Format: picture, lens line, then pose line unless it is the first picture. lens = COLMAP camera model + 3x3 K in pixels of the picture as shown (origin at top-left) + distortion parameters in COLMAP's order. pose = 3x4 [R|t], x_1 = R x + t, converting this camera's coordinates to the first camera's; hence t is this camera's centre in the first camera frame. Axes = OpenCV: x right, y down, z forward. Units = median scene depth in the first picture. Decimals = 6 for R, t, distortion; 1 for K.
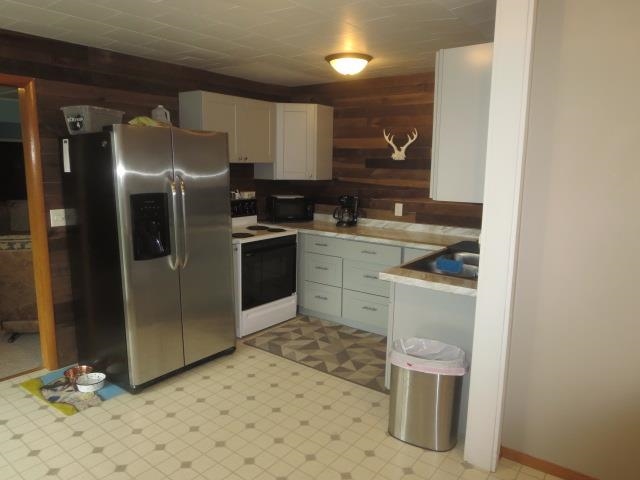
lens RADIAL K [[459.3, 0, 308.3], [0, 459.3, 240.3], [0, 0, 1]] dist [0.001163, 0.000404]
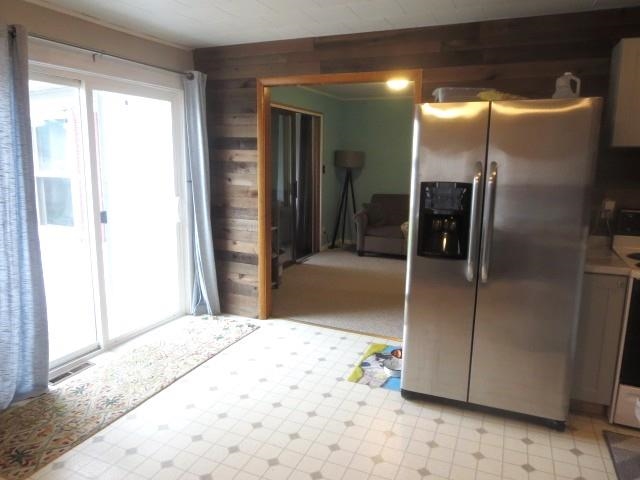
lens RADIAL K [[463.0, 0, 320.0], [0, 463.0, 240.0], [0, 0, 1]] dist [-0.011694, -0.001581]
pose [[0.265585, 0.166217, -0.949651, 0.310131], [-0.166115, 0.978183, 0.124755, -0.048519], [0.949669, 0.124618, 0.287402, 0.404479]]
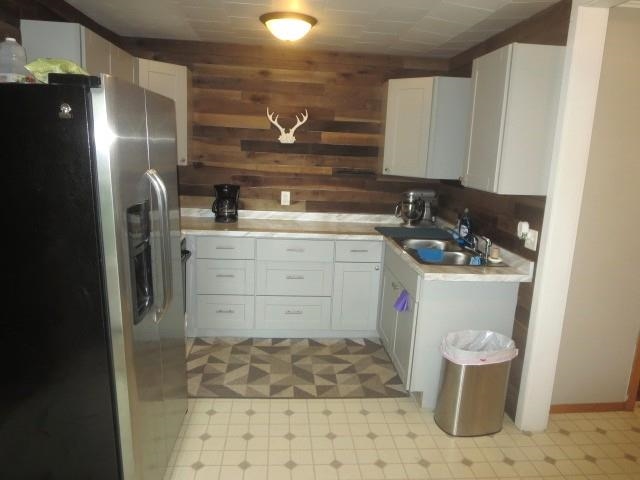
lens RADIAL K [[463.0, 0, 320.0], [0, 463.0, 240.0], [0, 0, 1]] dist [-0.011694, -0.001581]
pose [[0.730108, -0.115226, 0.673547, -0.422484], [0.077986, 0.993291, 0.085391, -0.063847], [-0.678867, -0.009817, 0.734196, 0.311707]]
